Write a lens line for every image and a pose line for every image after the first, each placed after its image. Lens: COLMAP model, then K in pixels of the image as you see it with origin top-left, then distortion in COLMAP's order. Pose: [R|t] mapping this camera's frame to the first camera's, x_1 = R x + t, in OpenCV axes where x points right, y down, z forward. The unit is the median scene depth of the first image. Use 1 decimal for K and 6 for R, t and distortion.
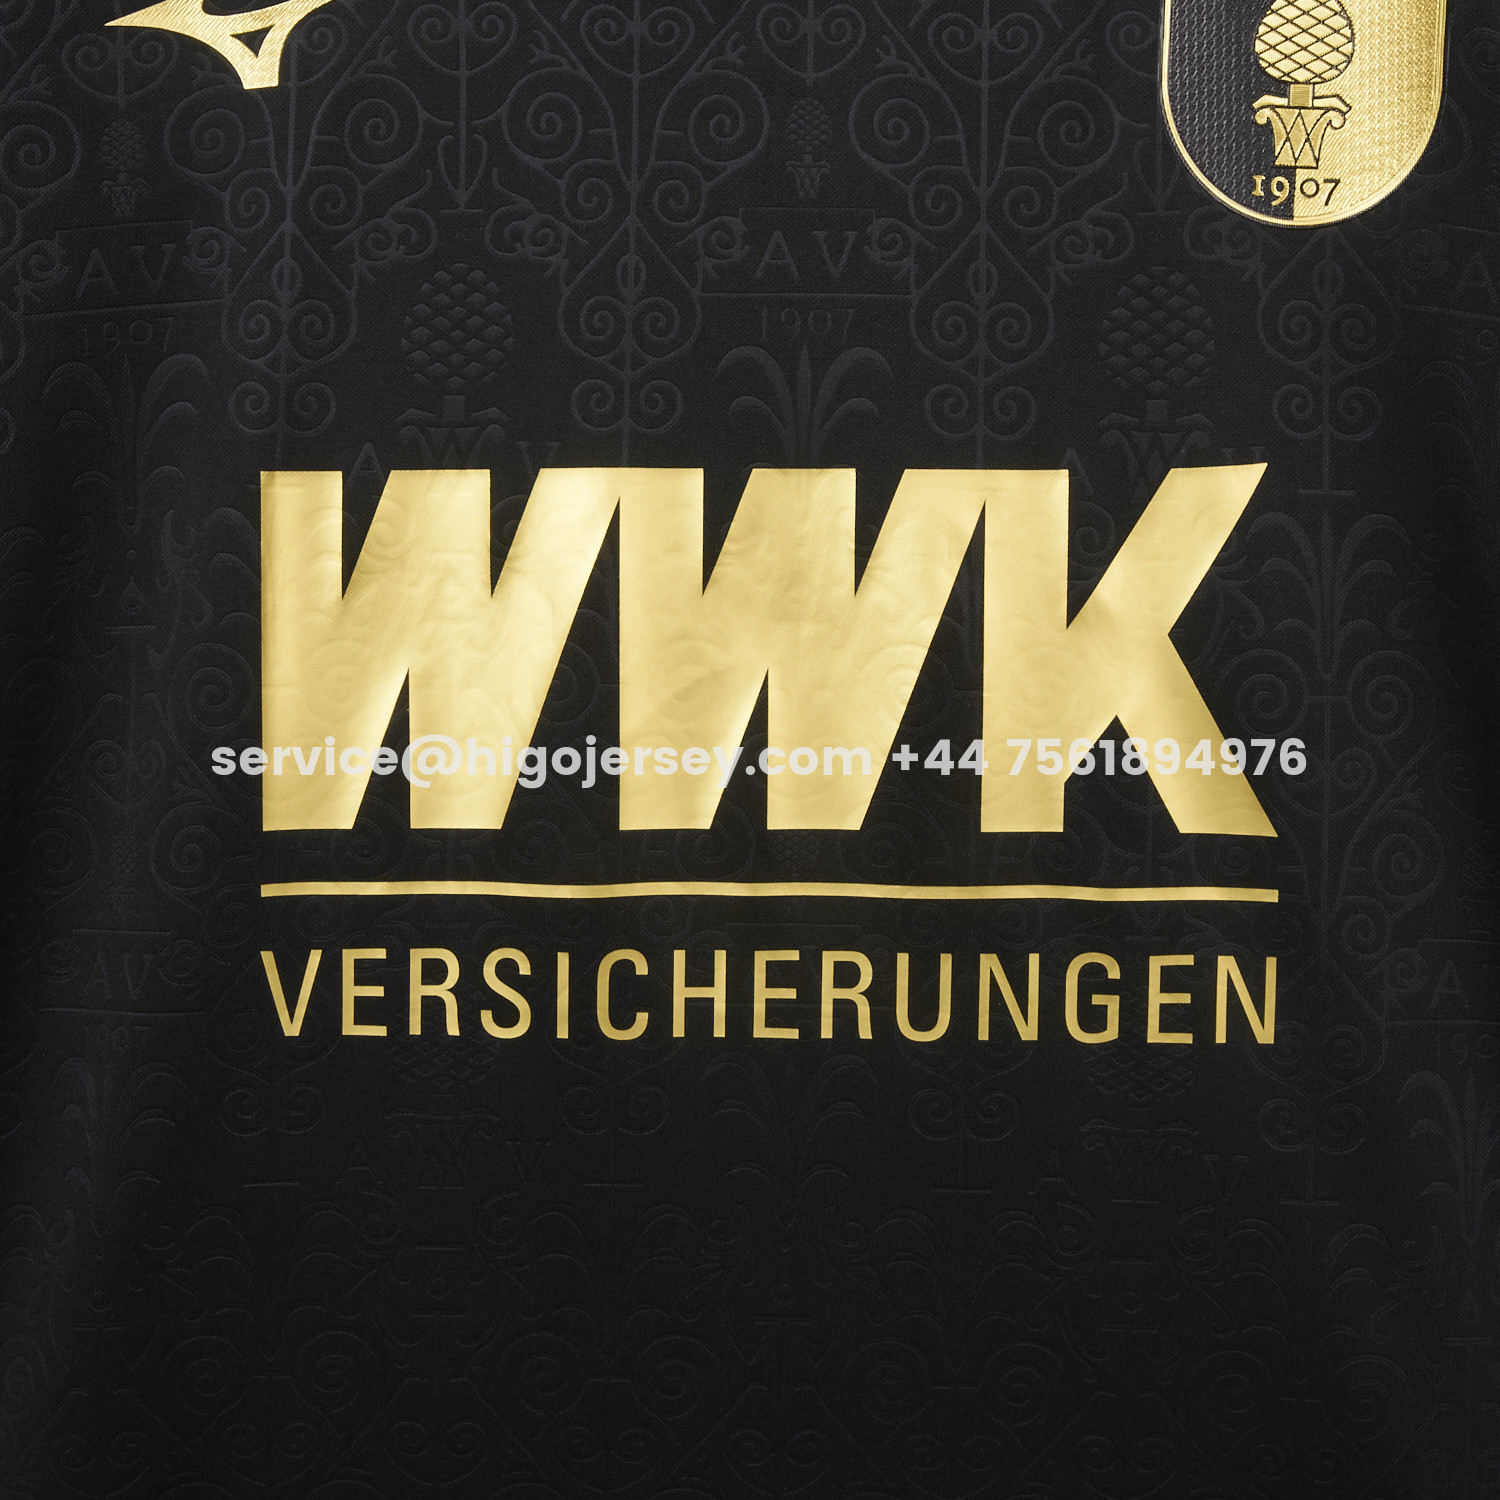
lens RADIAL K [[3206.5, 0, 750.0], [0, 3206.5, 750.0], [0, 0, 1]] dist [-0.047726, -0.008540]
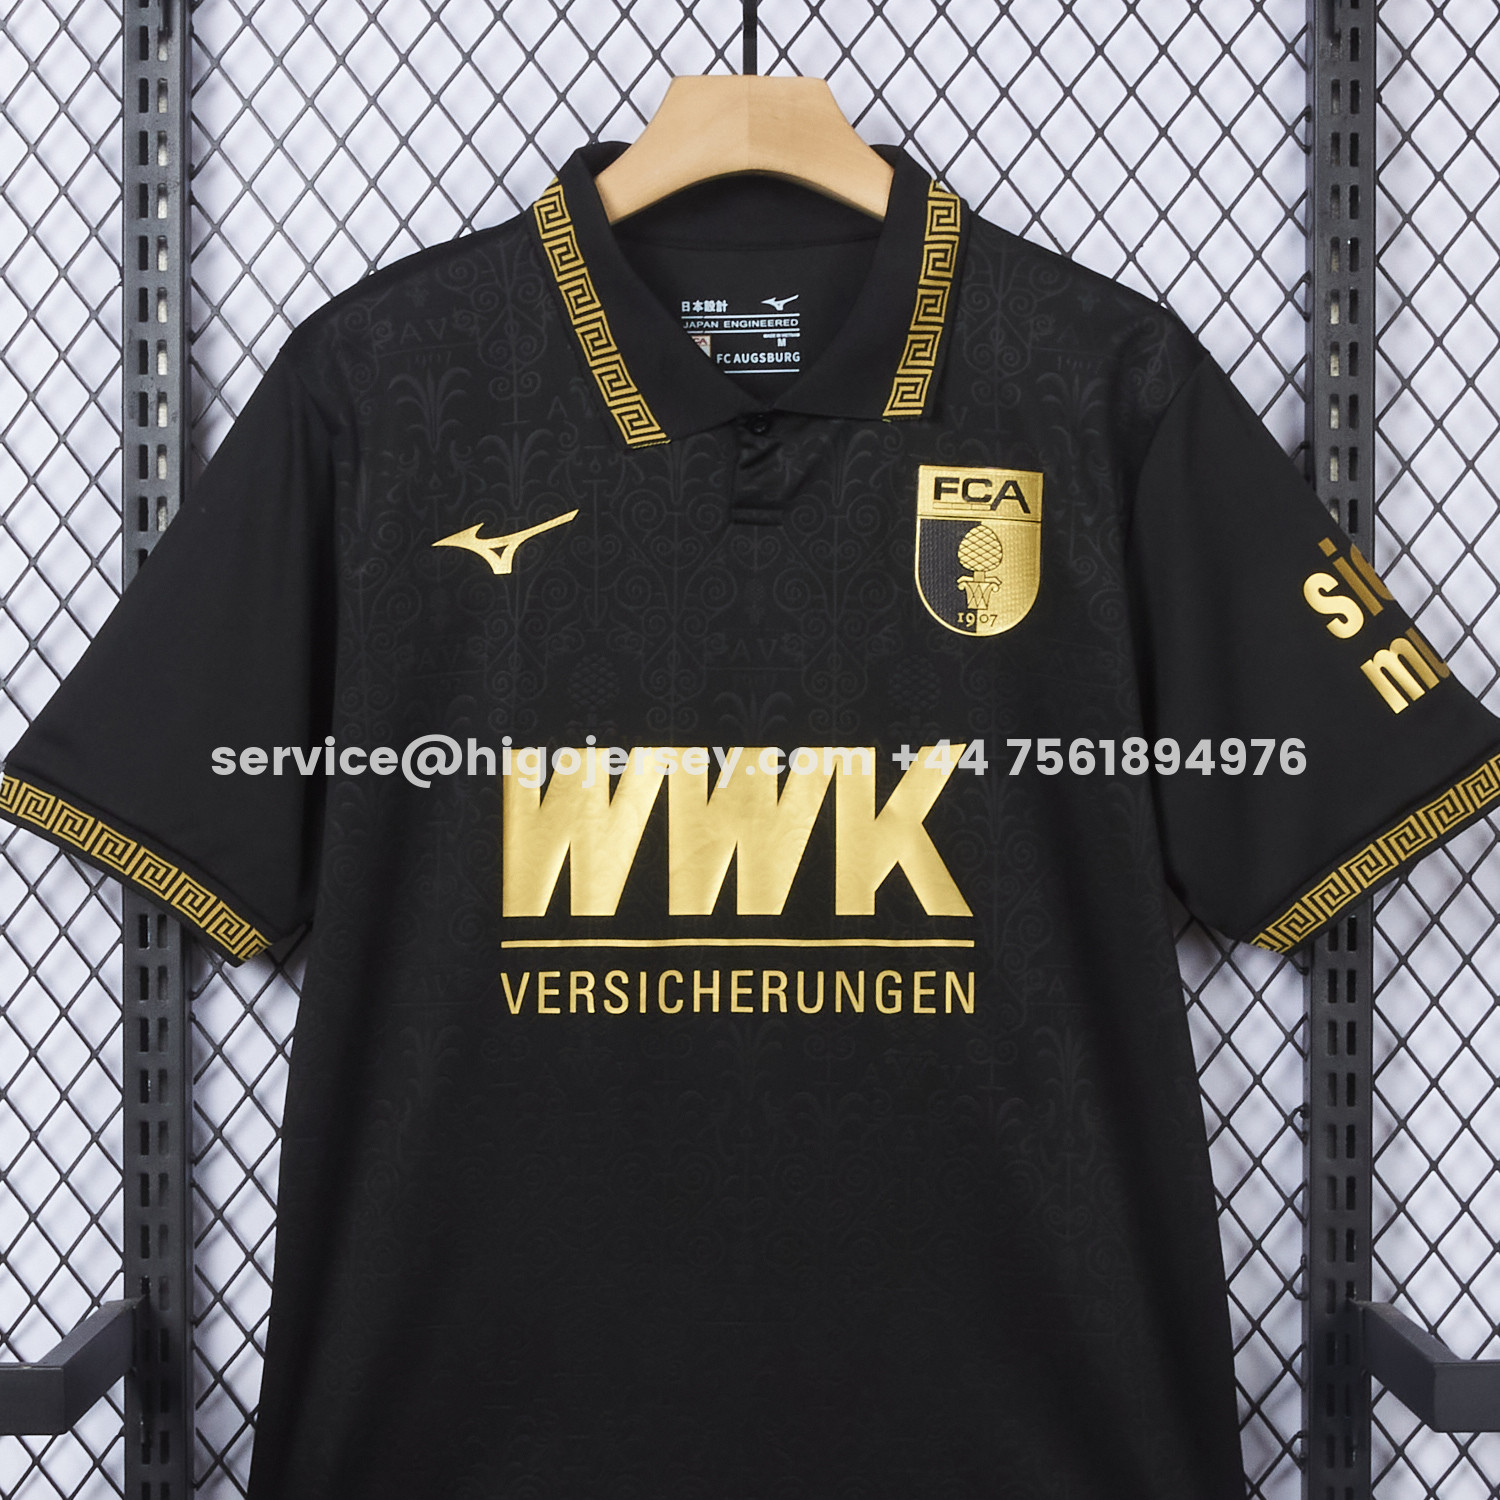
lens RADIAL K [[3206.5, 0, 750.0], [0, 3206.5, 750.0], [0, 0, 1]] dist [-0.047726, -0.008540]
pose [[0.998712, -0.004373, 0.050550, -0.095962], [0.007587, 0.997948, -0.063578, 0.052262], [-0.050169, 0.063879, 0.996696, -1.171991]]
